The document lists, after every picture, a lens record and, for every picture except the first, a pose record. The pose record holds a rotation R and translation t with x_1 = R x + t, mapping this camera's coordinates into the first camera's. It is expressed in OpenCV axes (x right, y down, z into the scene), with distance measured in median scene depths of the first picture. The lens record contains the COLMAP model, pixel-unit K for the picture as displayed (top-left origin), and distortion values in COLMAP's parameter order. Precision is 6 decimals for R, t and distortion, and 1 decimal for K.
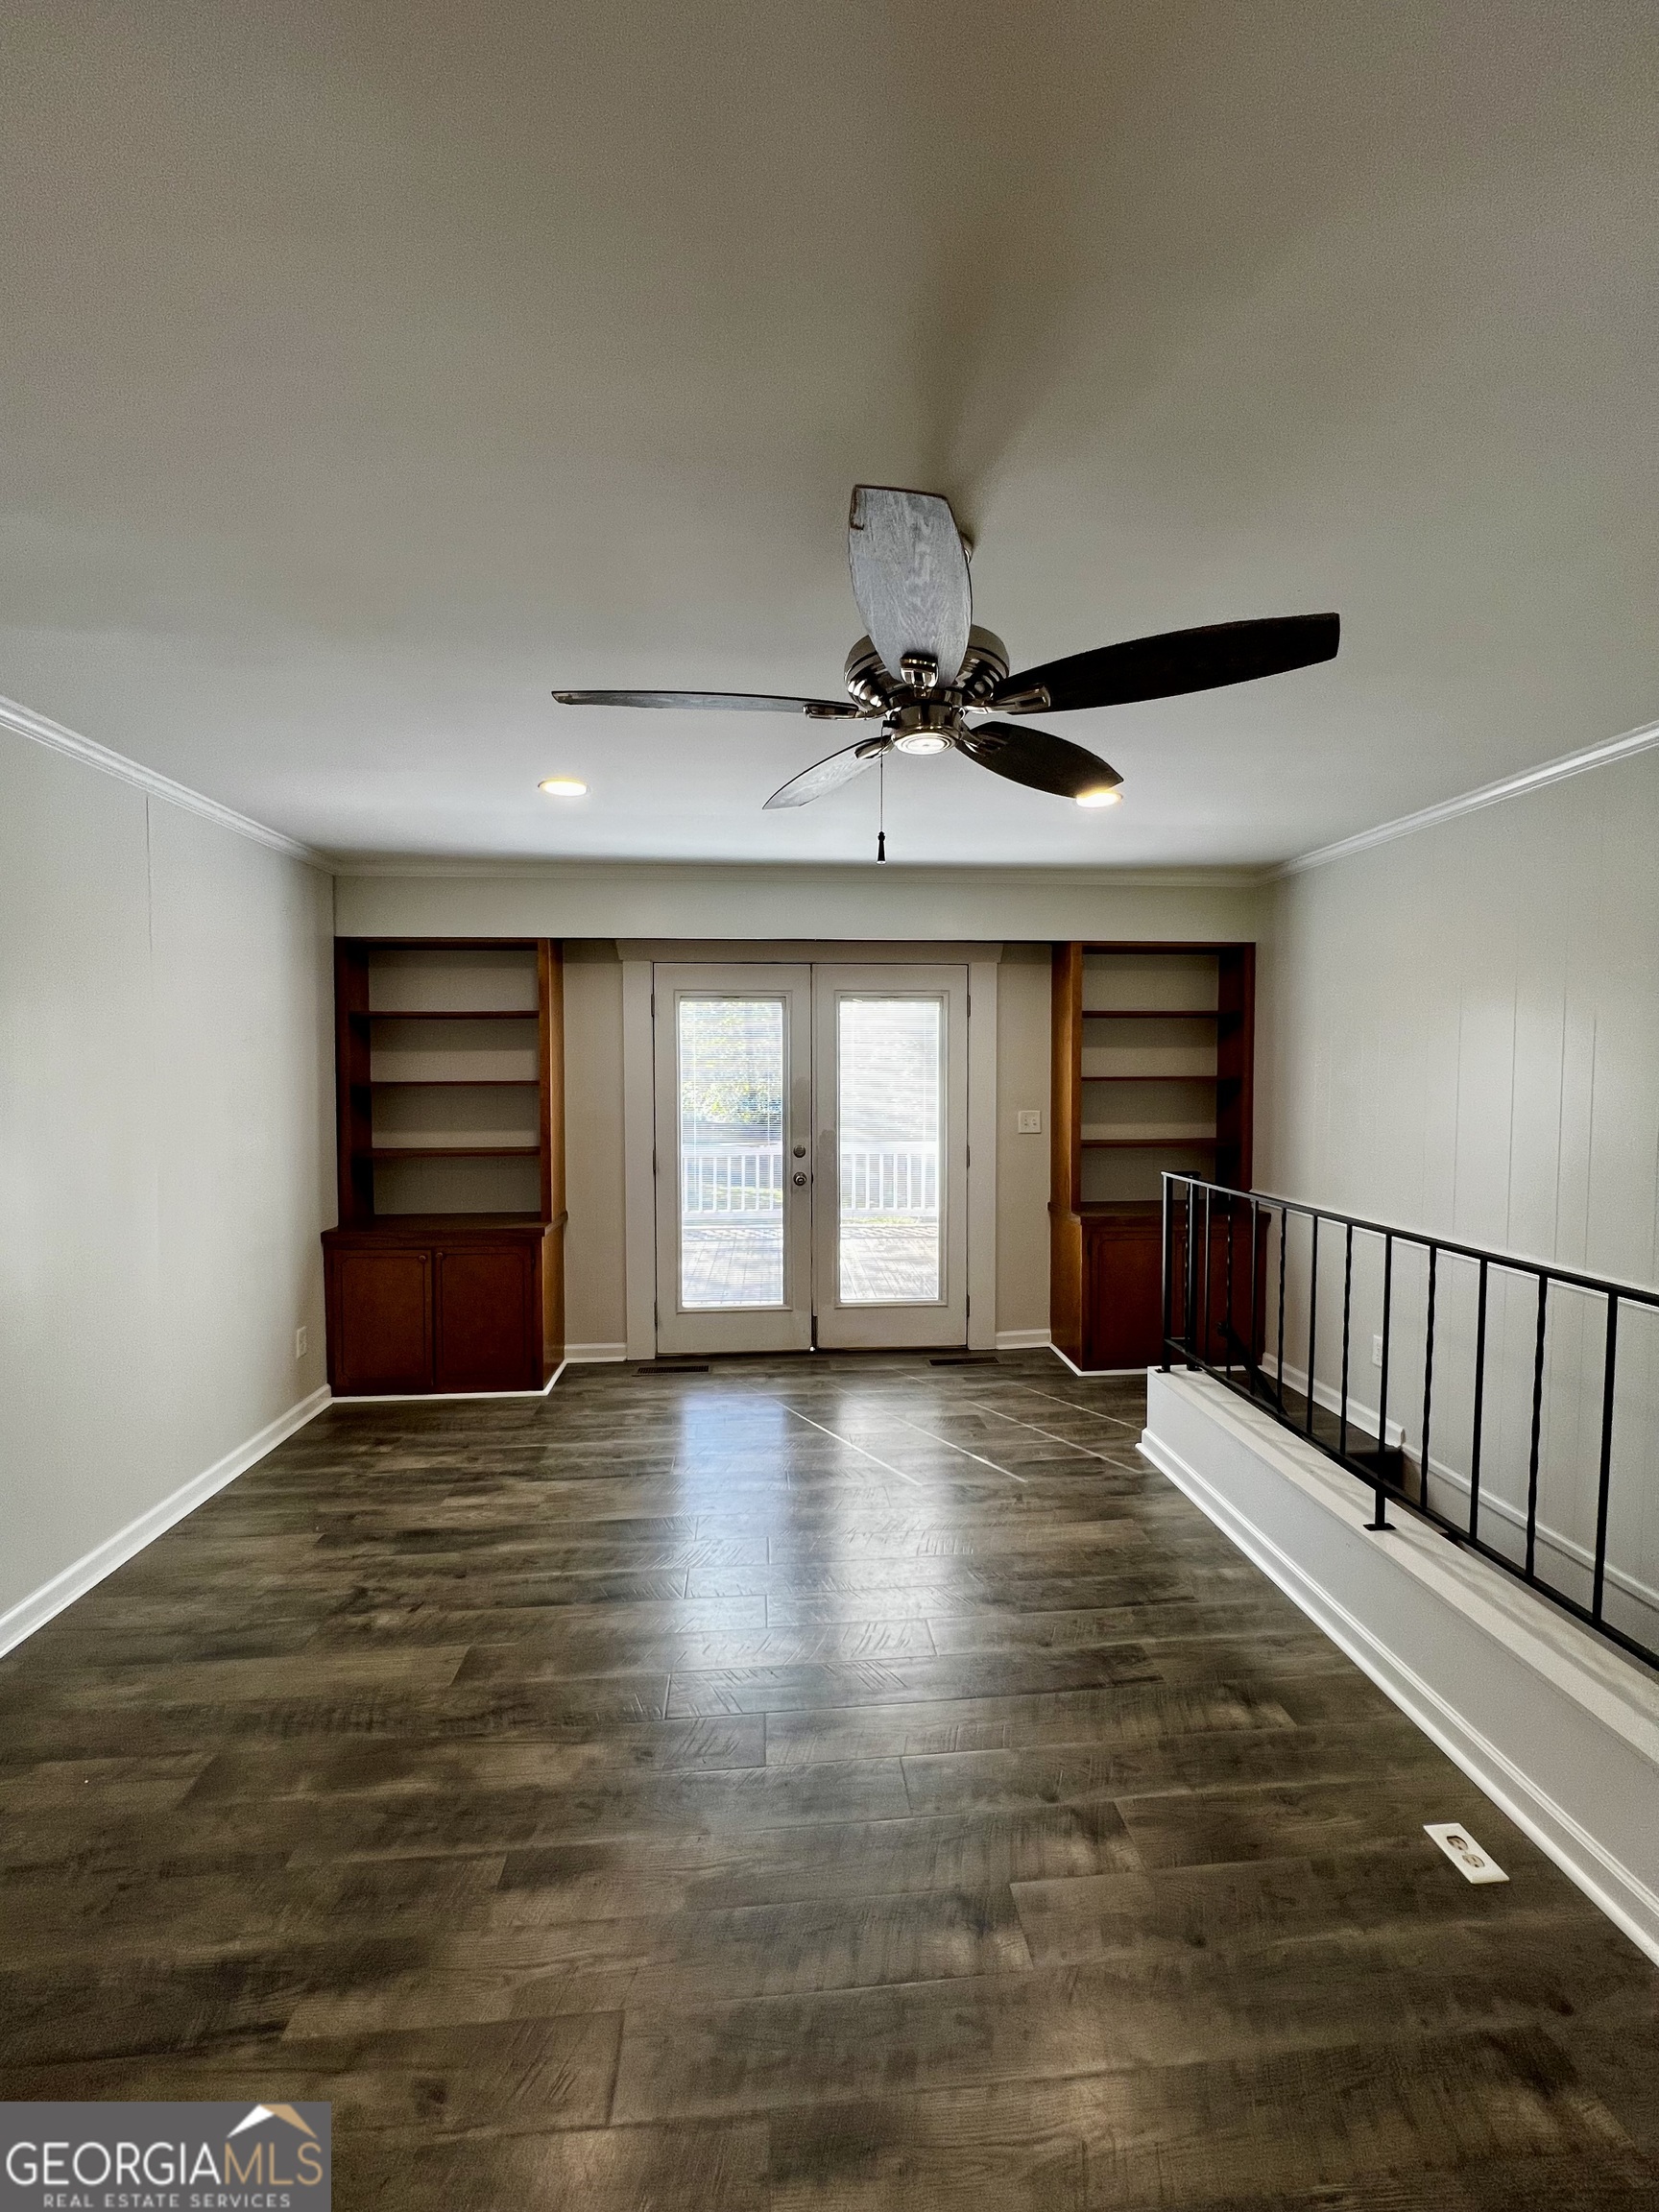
lens RADIAL K [[886.2, 0, 833.5], [0, 886.2, 1090.9], [0, 0, 1]] dist [-0.004469, 0.002470]
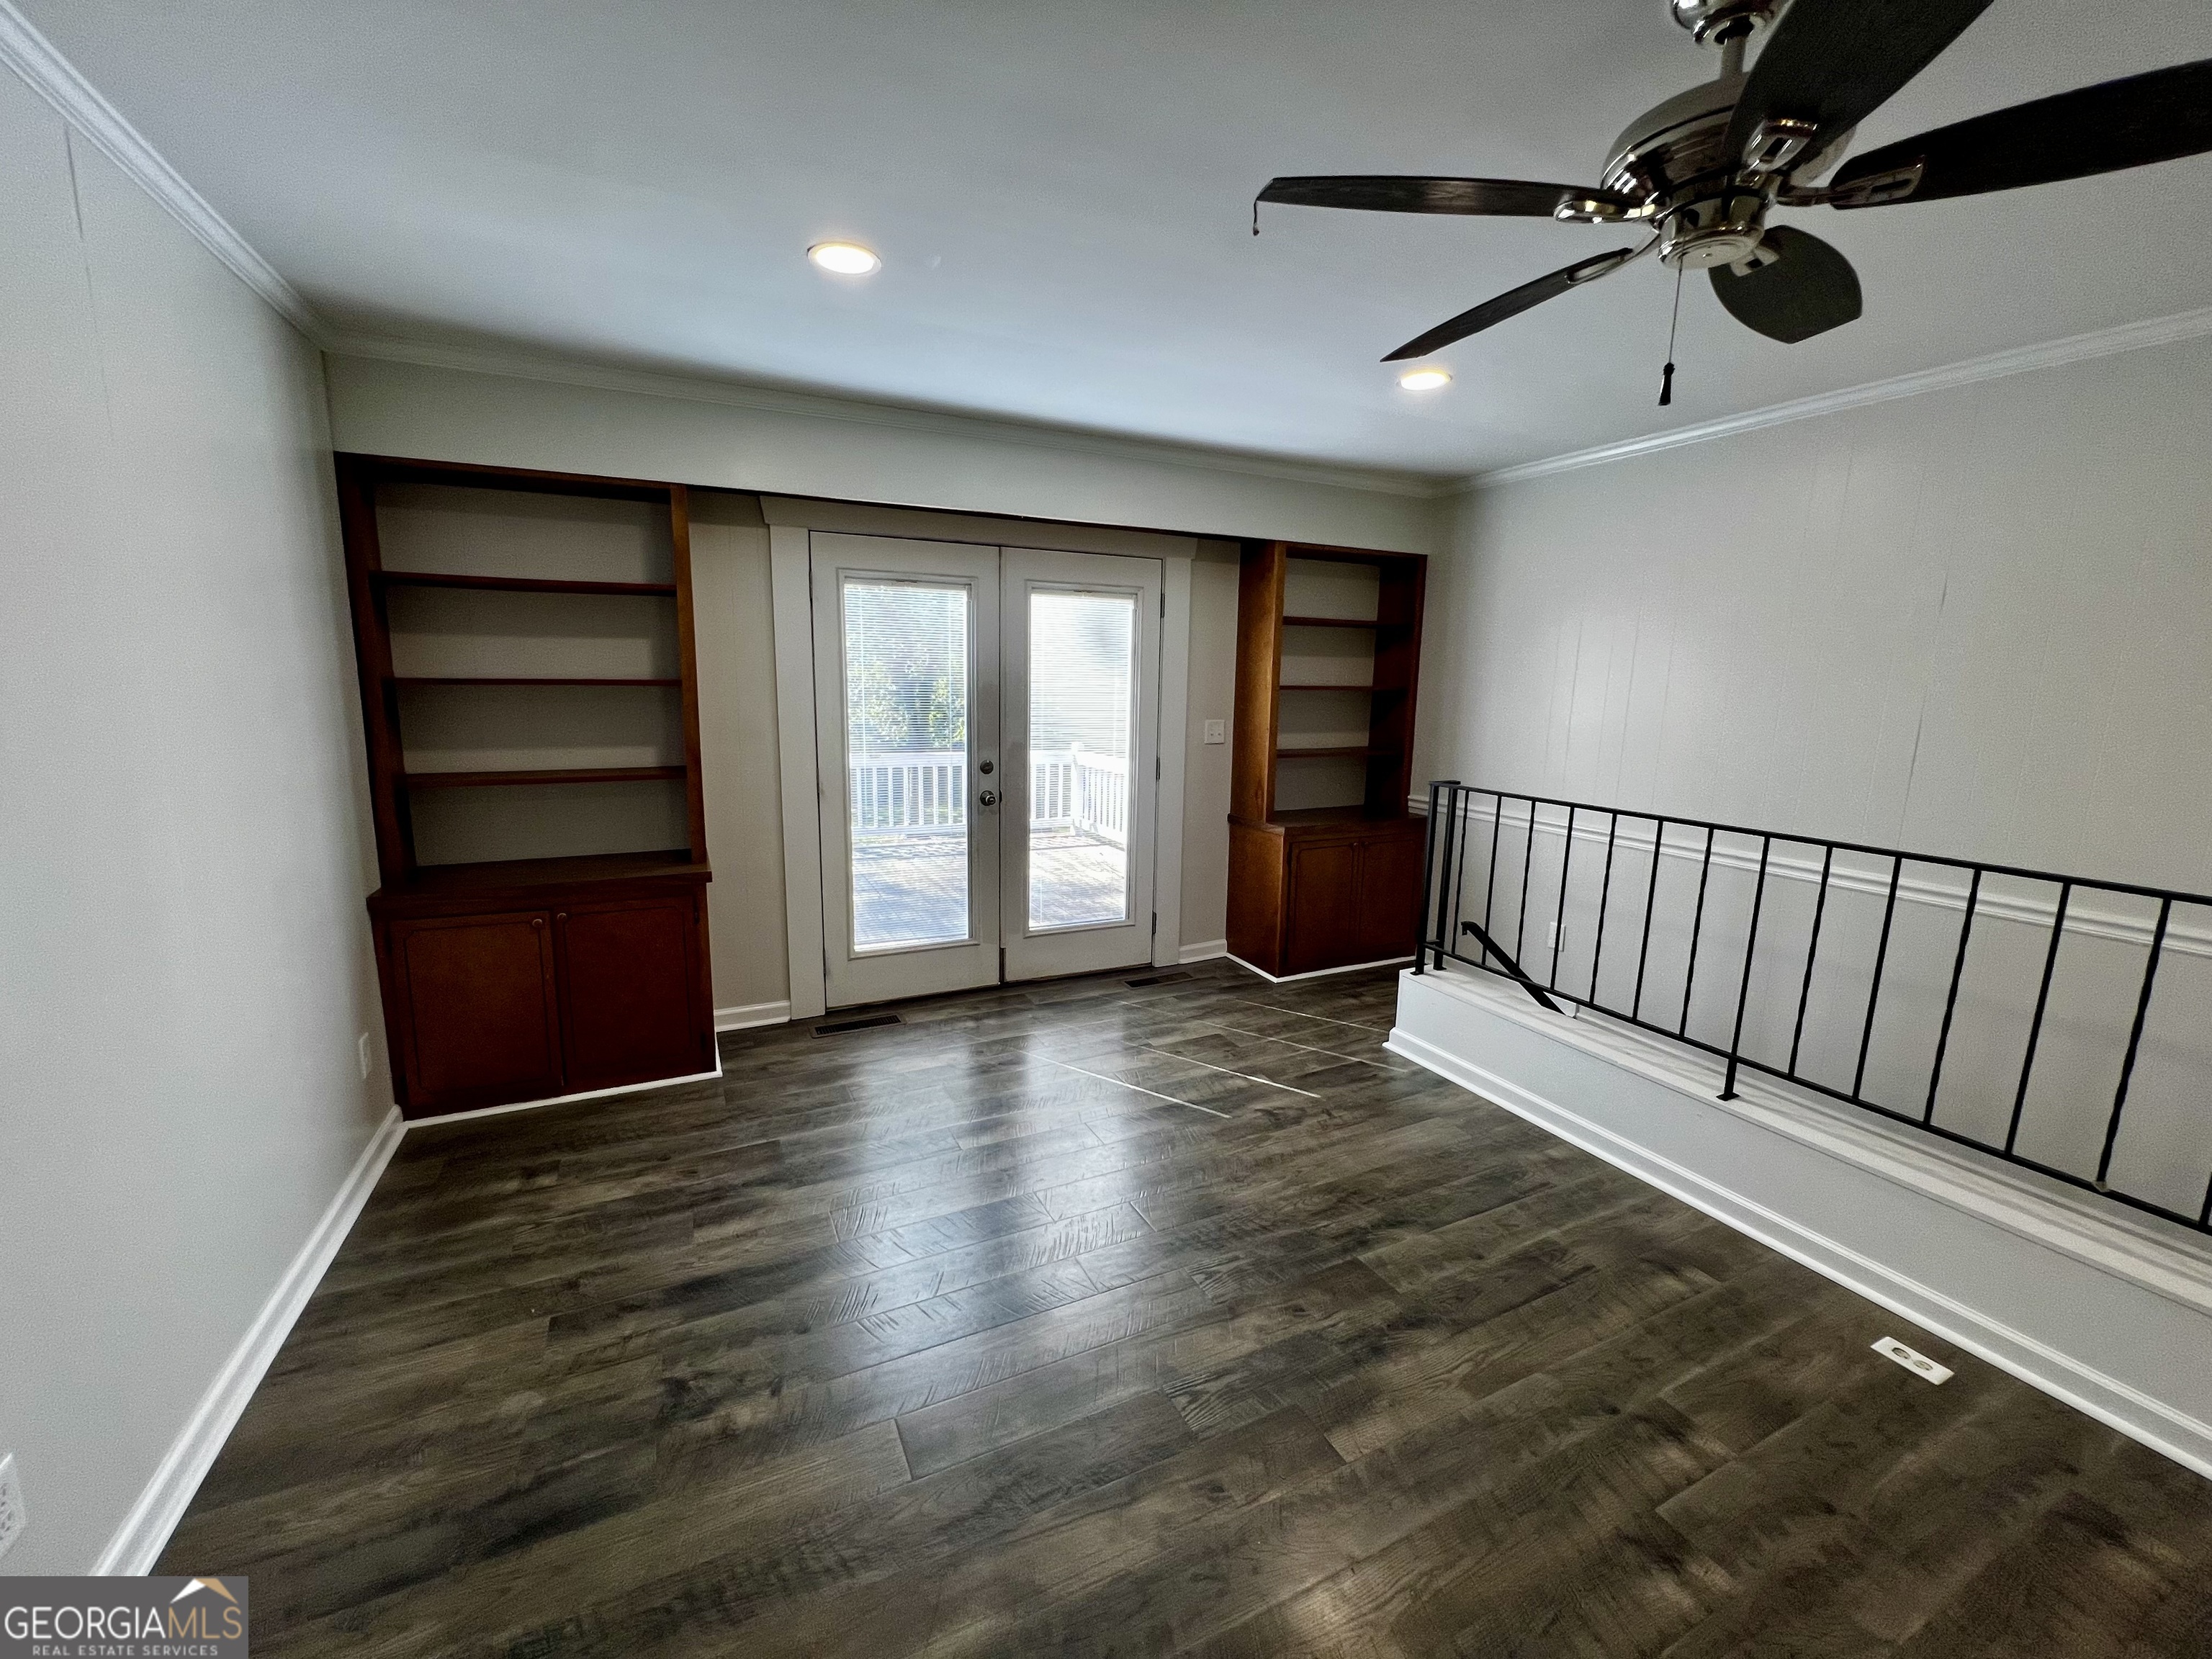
lens RADIAL K [[886.2, 0, 1102.7], [0, 886.2, 824.7], [0, 0, 1]] dist [-0.004469, 0.002470]
pose [[0.933381, -0.041495, 0.356481, -0.278670], [-0.009648, 0.990033, 0.140504, 0.001176], [-0.358758, -0.134583, 0.923677, 0.162919]]
